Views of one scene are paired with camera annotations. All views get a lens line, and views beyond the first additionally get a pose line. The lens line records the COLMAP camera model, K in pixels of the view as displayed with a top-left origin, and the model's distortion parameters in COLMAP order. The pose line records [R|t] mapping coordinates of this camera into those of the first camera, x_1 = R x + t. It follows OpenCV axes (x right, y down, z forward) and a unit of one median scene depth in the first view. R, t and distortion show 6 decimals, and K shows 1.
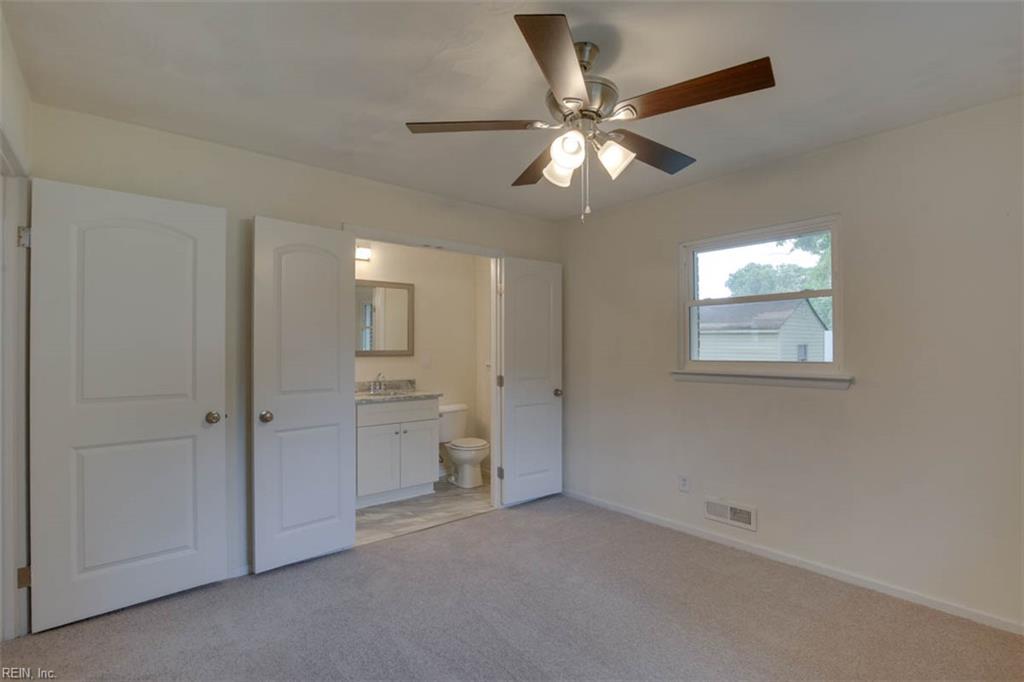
lens RADIAL K [[477.5, 0, 508.6], [0, 477.5, 351.6], [0, 0, 1]] dist [-0.024482, 0.000528]
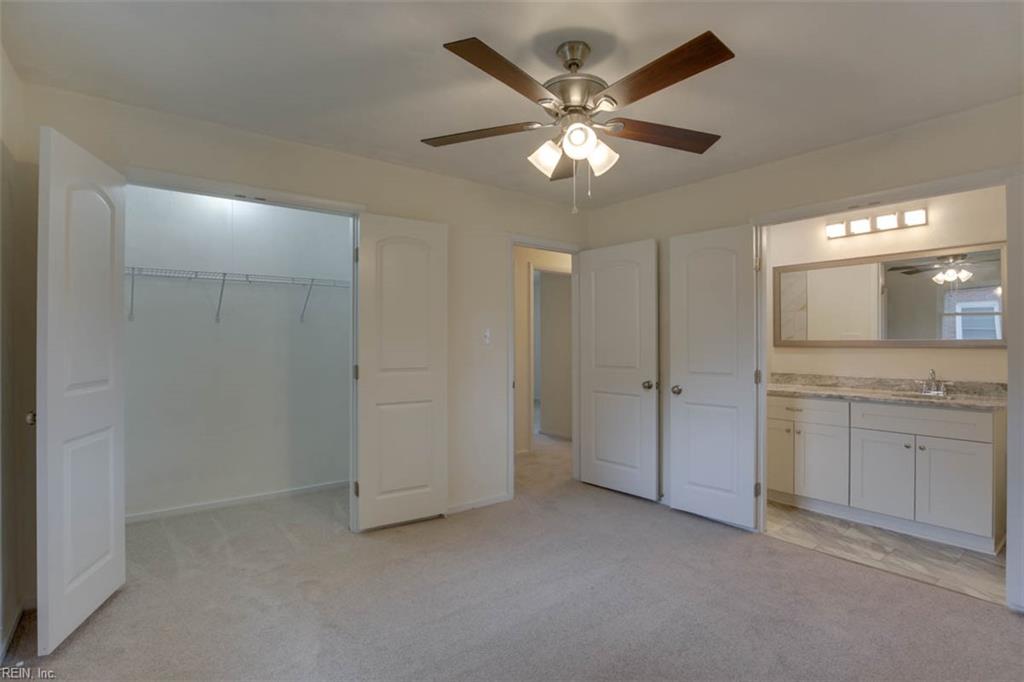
lens RADIAL K [[490.8, 0, 528.7], [0, 490.8, 342.4], [0, 0, 1]] dist [-0.029185, 0.000427]
pose [[0.011030, 0.010750, -0.999881, 0.579575], [-0.003066, 0.999938, 0.010717, -0.004932], [0.999934, 0.002947, 0.011062, 0.406036]]
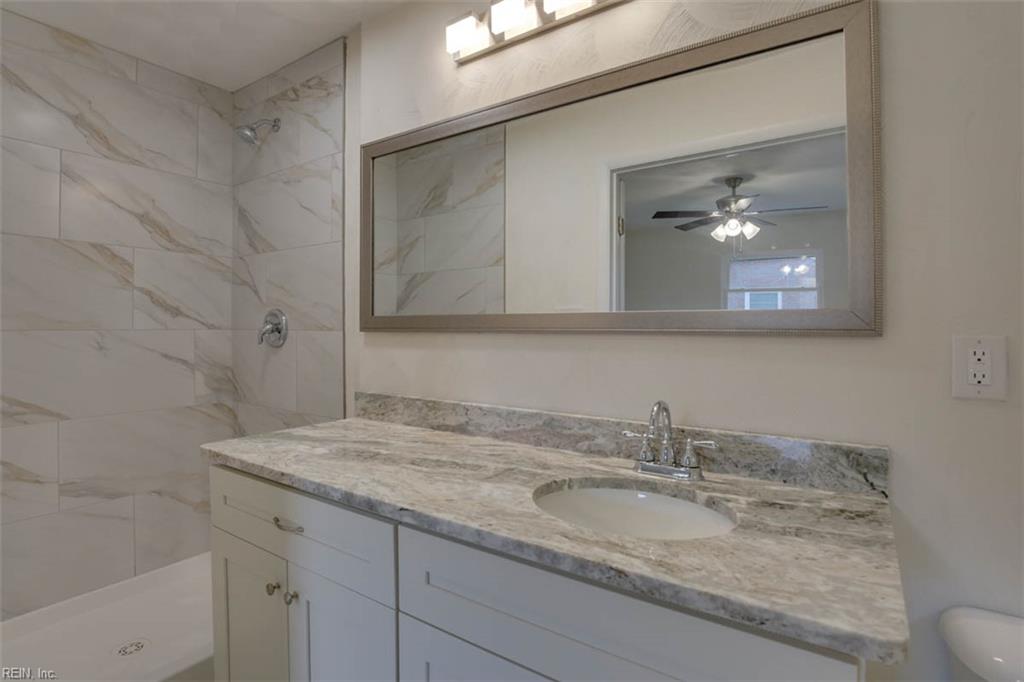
lens RADIAL K [[457.6, 0, 510.4], [0, 457.6, 327.9], [0, 0, 1]] dist [-0.052037, -0.000046]
pose [[0.256036, 0.014654, -0.966556, -0.077517], [-0.005876, 0.999890, 0.013603, 0.005550], [0.966649, 0.002197, 0.256094, 1.020246]]
